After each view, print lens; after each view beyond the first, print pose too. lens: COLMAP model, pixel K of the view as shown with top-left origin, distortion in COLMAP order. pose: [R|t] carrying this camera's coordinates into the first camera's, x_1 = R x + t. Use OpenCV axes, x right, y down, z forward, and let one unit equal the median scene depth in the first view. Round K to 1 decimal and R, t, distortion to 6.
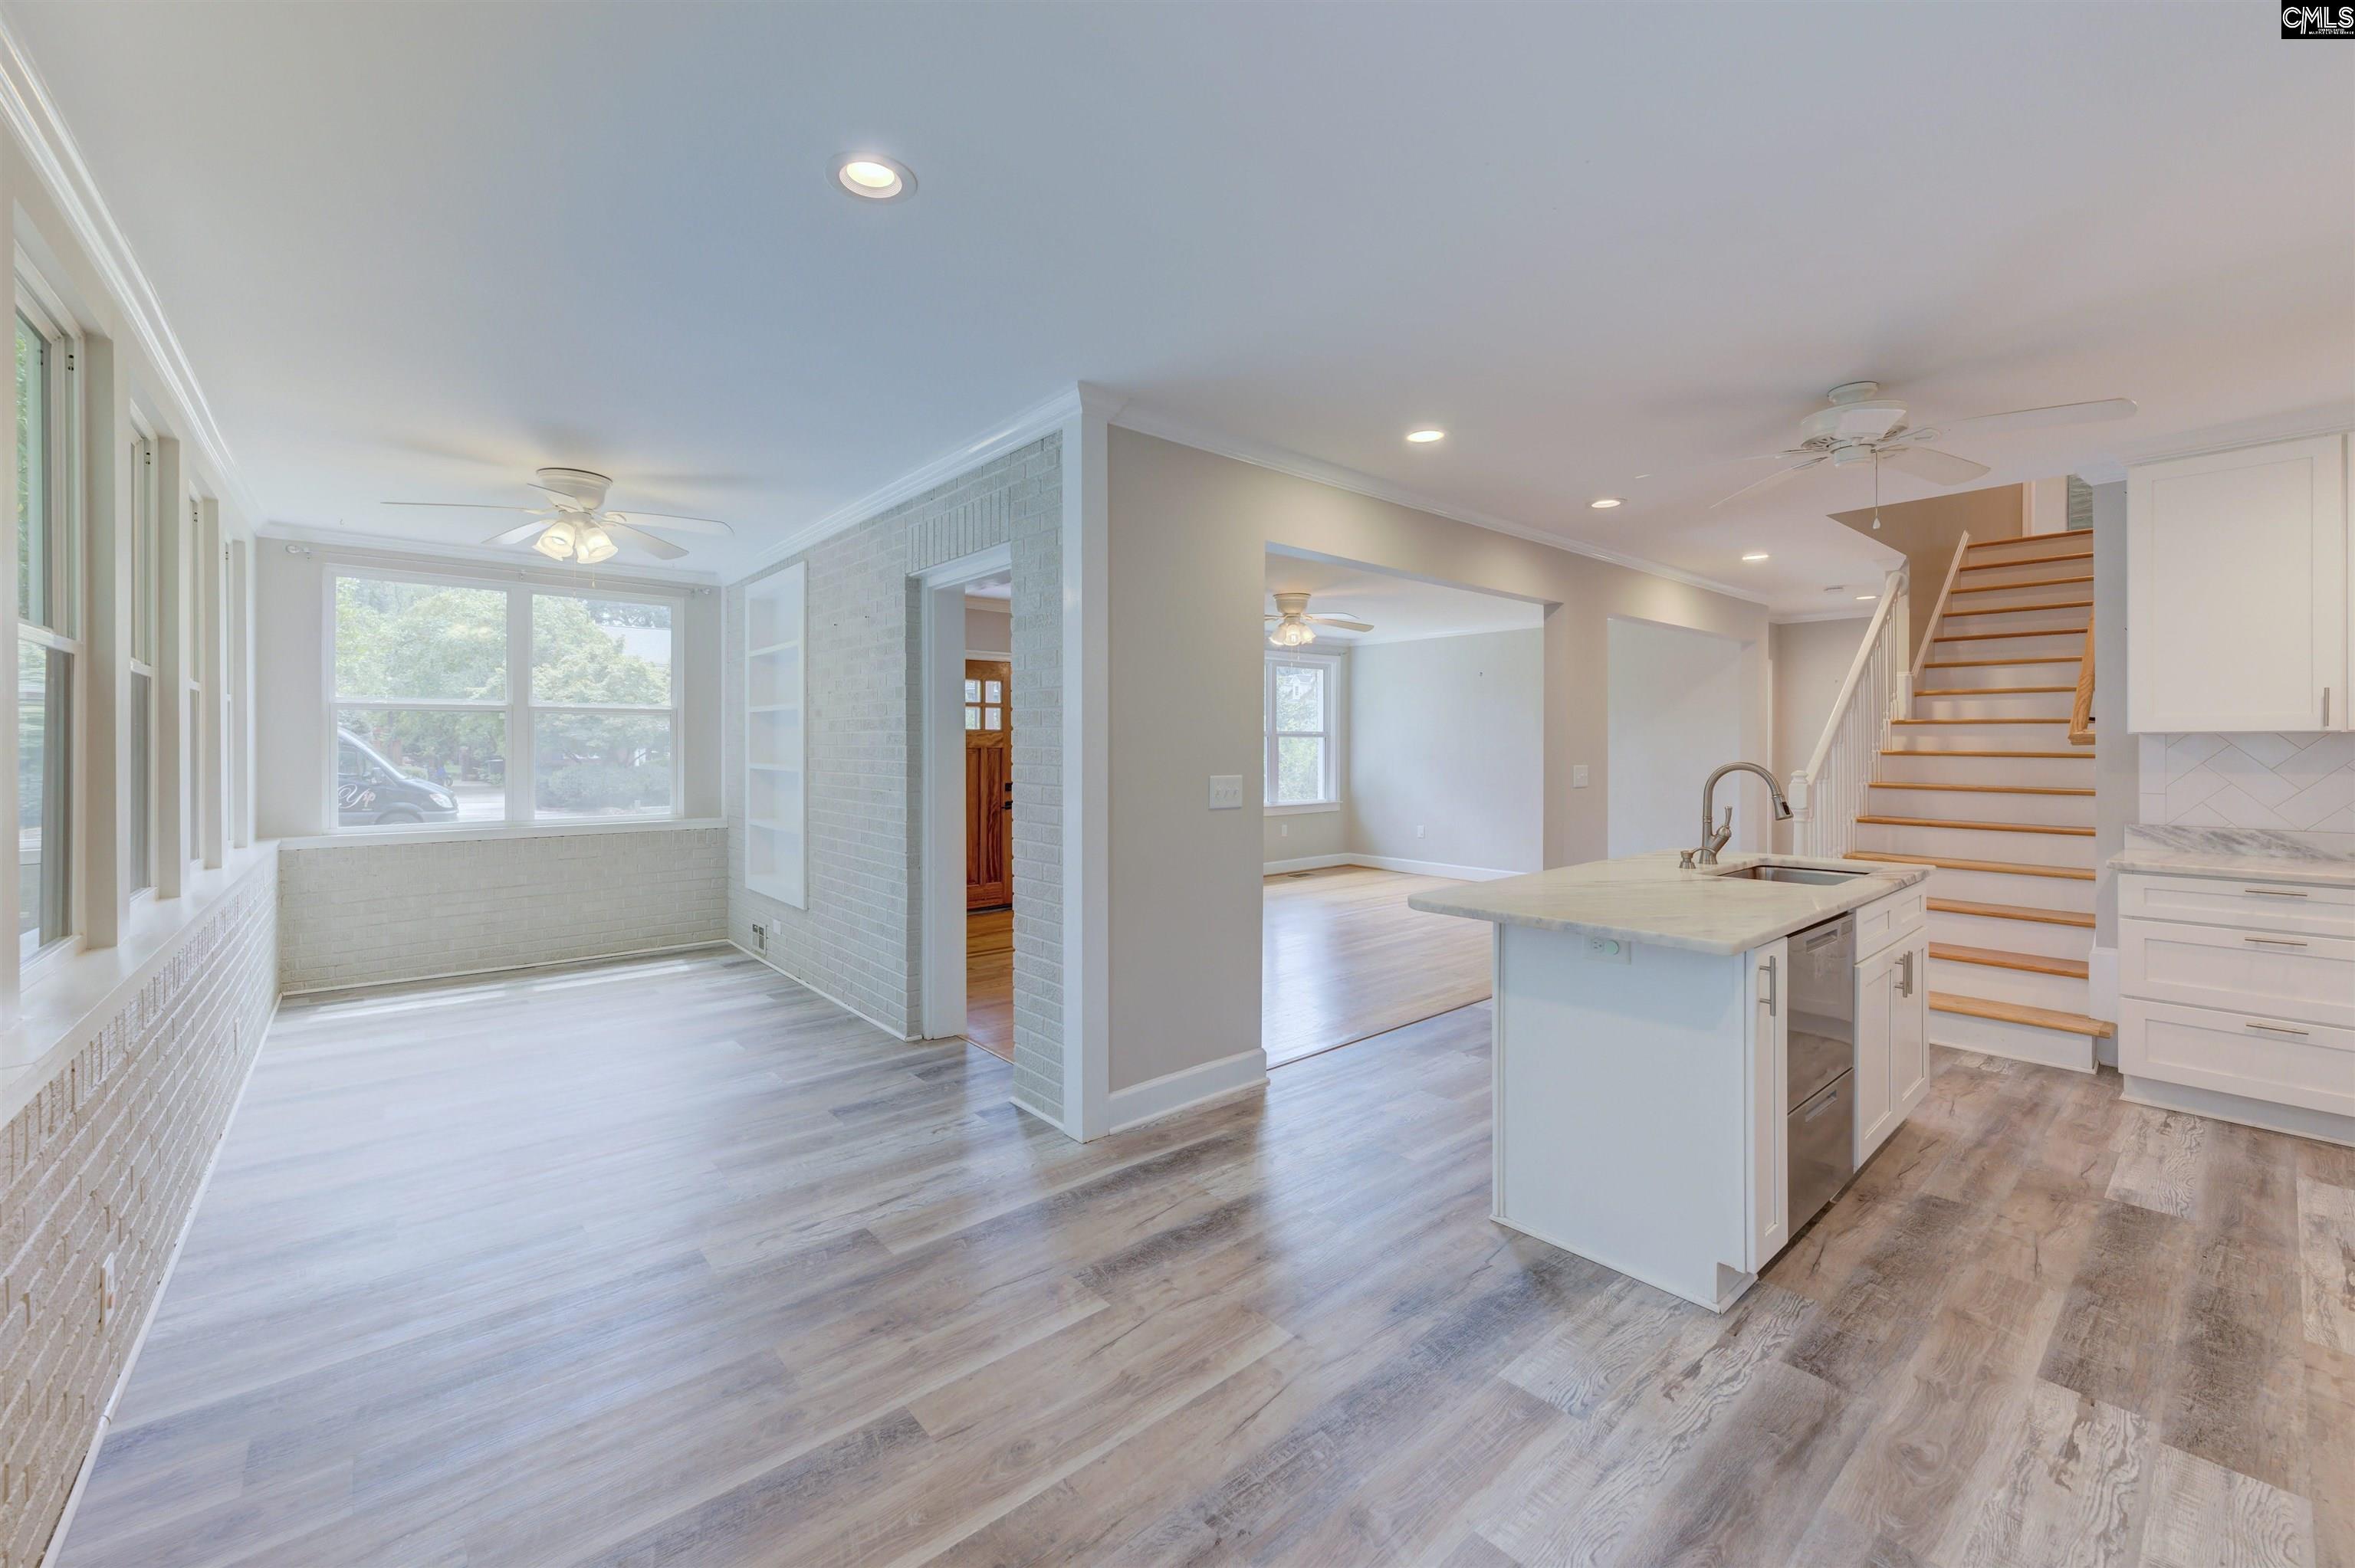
lens RADIAL K [[936.6, 0, 1169.9], [0, 936.6, 746.5], [0, 0, 1]] dist [-0.002330, 0.001859]
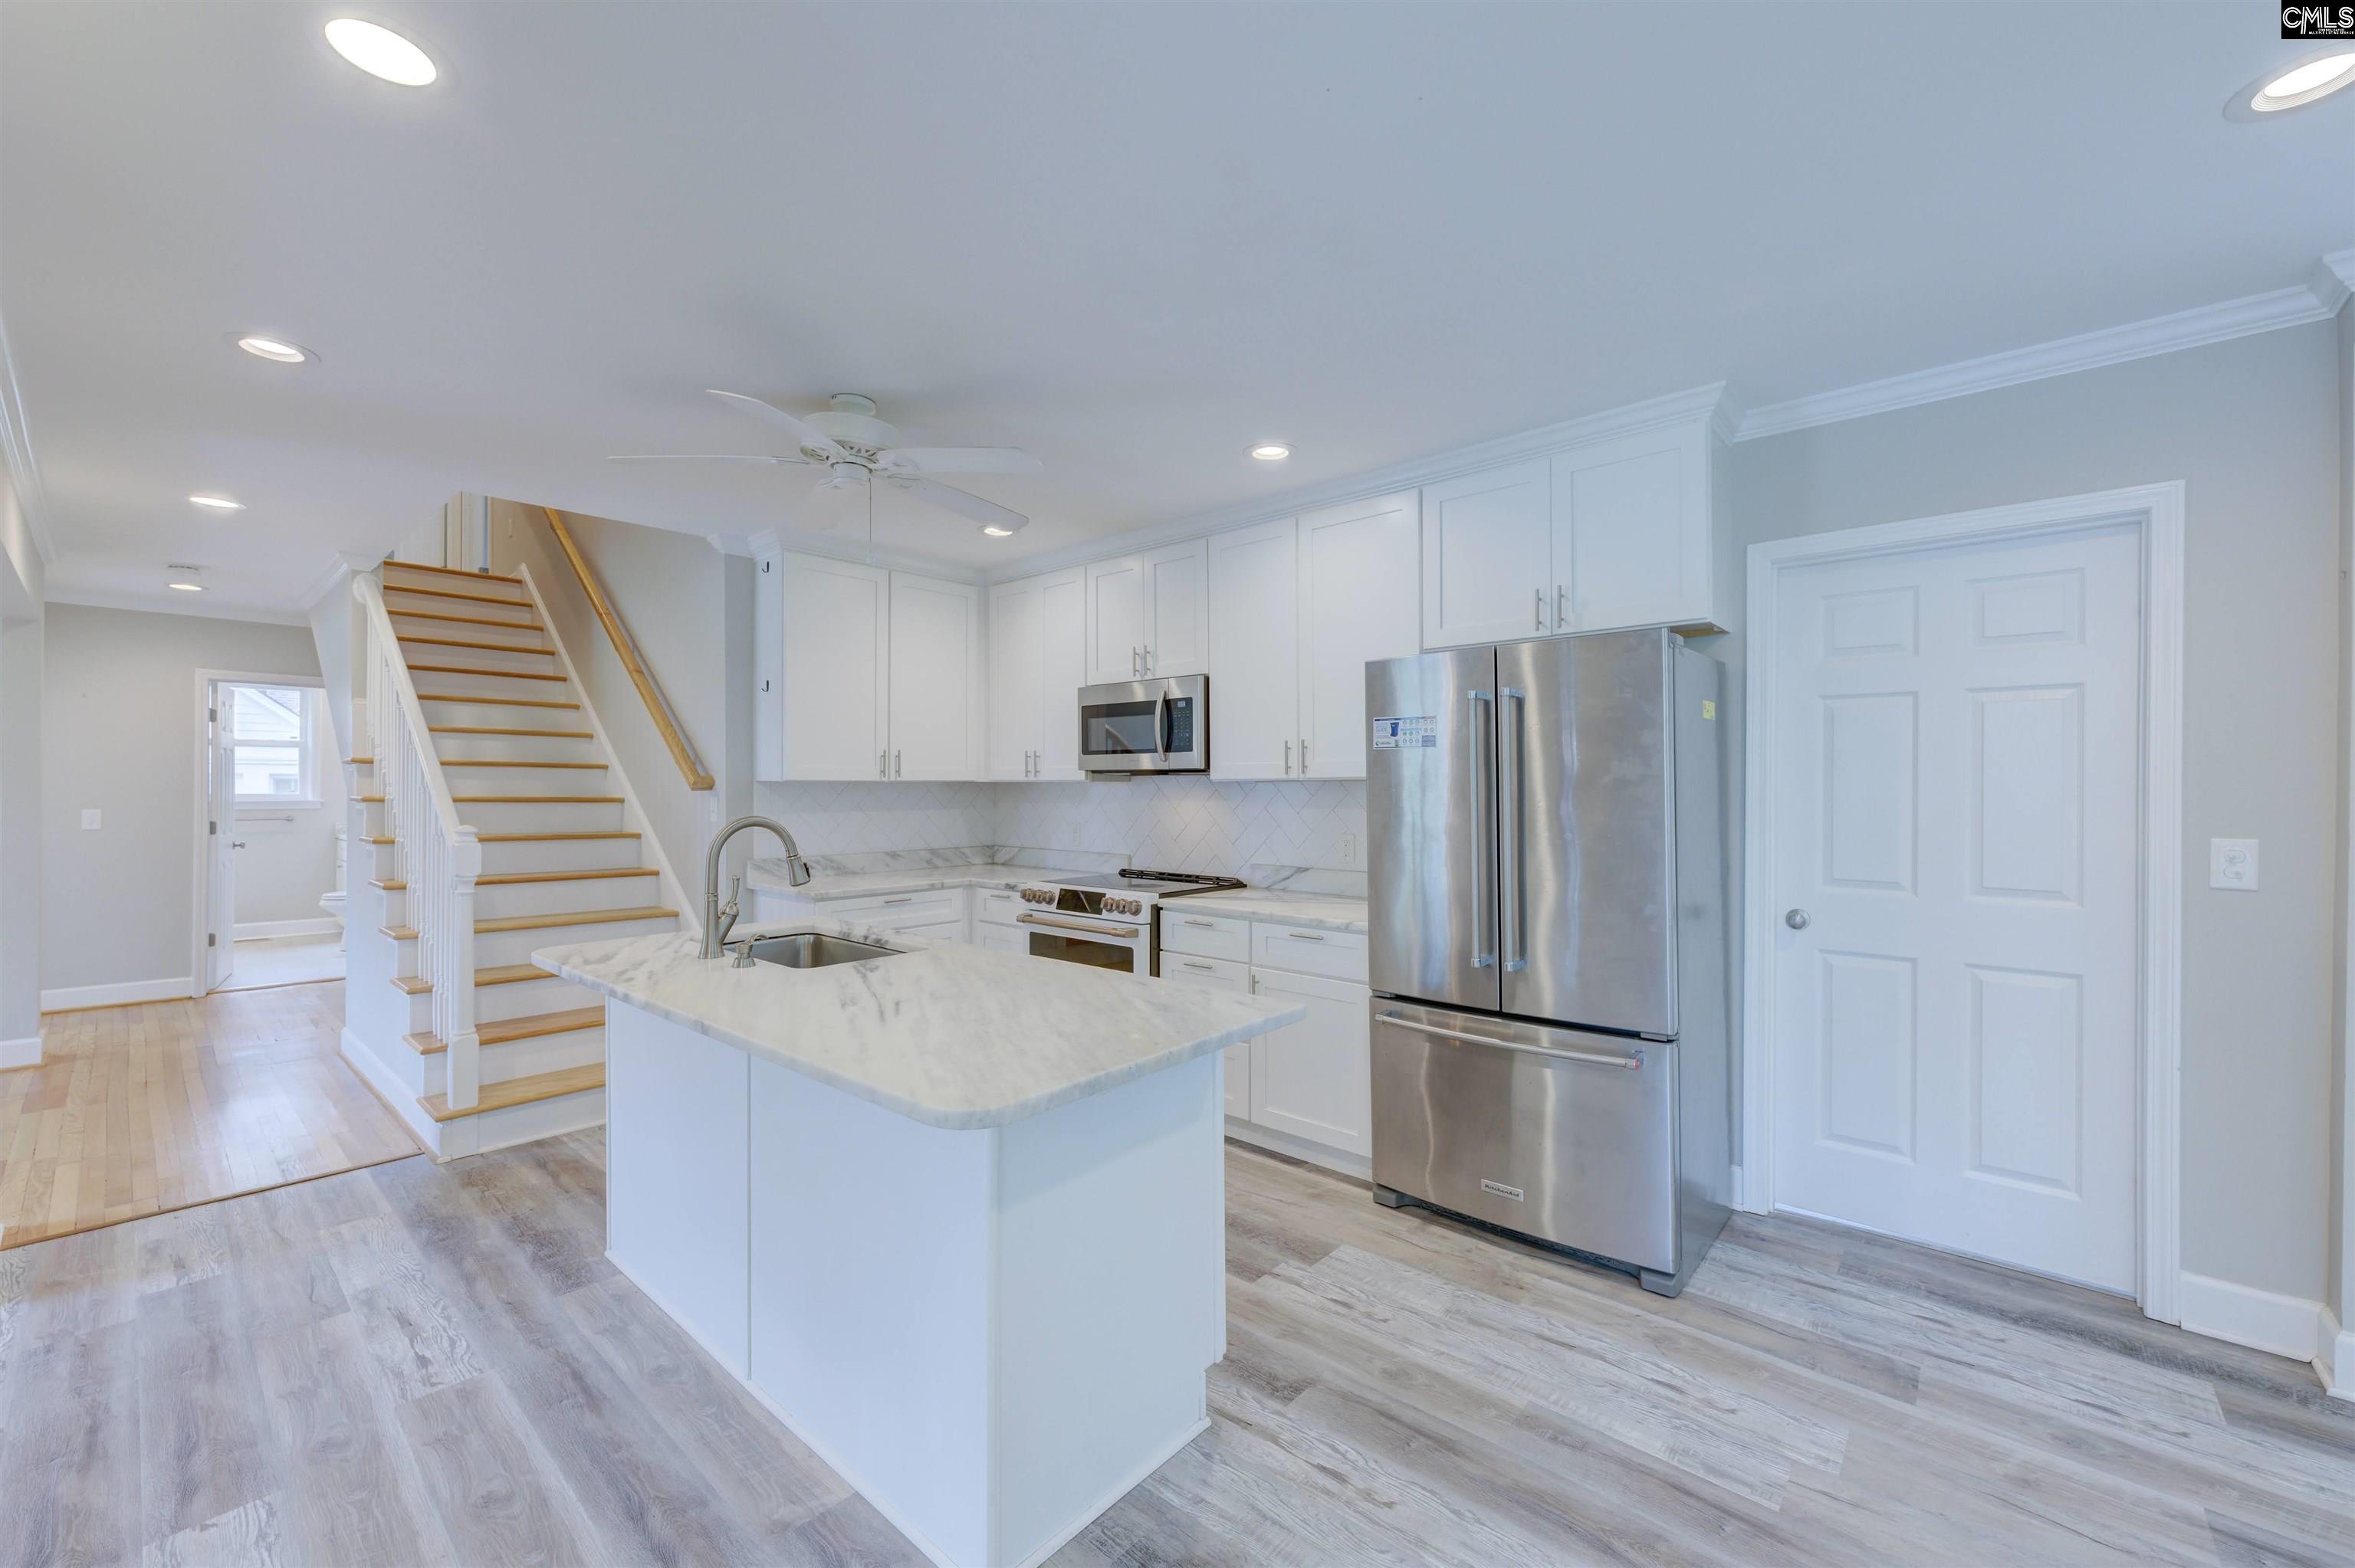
lens RADIAL K [[936.6, 0, 1174.4], [0, 936.6, 783.2], [0, 0, 1]] dist [-0.002330, 0.001859]
pose [[-0.133010, 0.003517, 0.991108, -0.175163], [0.000715, 0.999994, -0.003452, -0.006848], [-0.991114, 0.000249, -0.133011, 0.654524]]
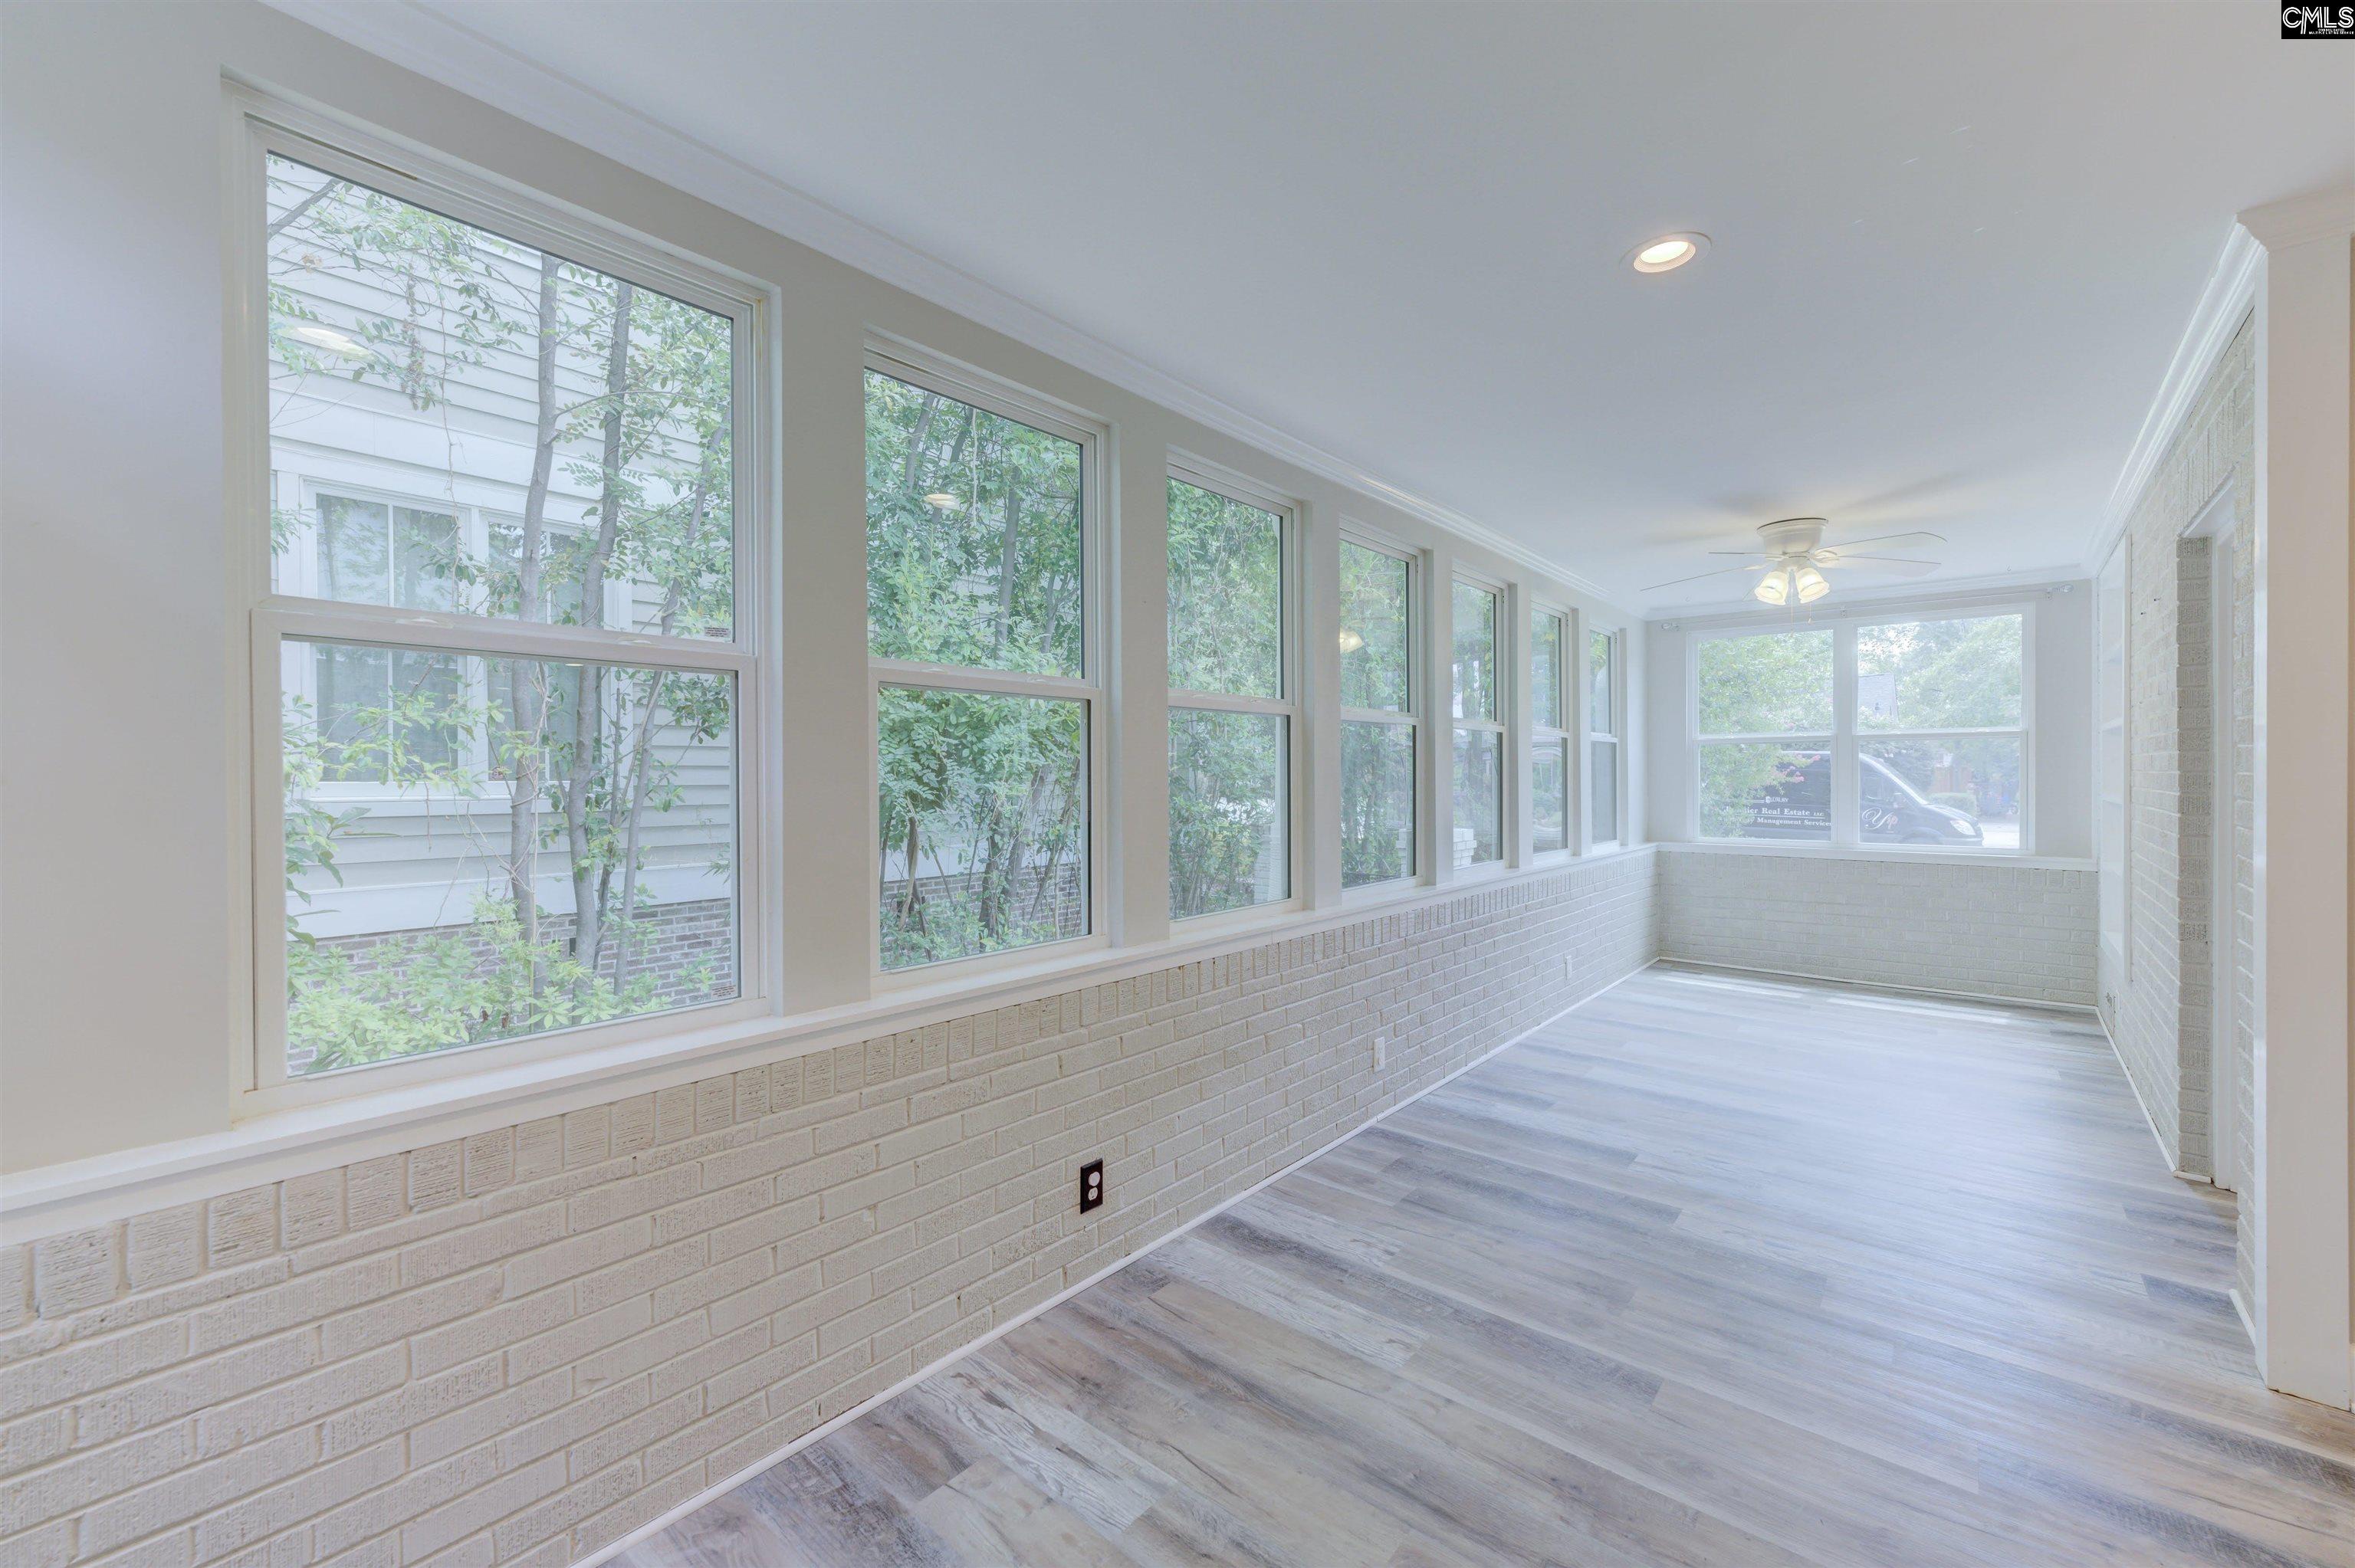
lens RADIAL K [[936.6, 0, 1191.5], [0, 936.6, 769.0], [0, 0, 1]] dist [-0.002330, 0.001859]
pose [[0.176433, -0.007596, -0.984283, 0.339505], [0.003335, 0.999969, -0.007119, 0.000856], [0.984307, -0.002026, 0.176453, 0.130474]]
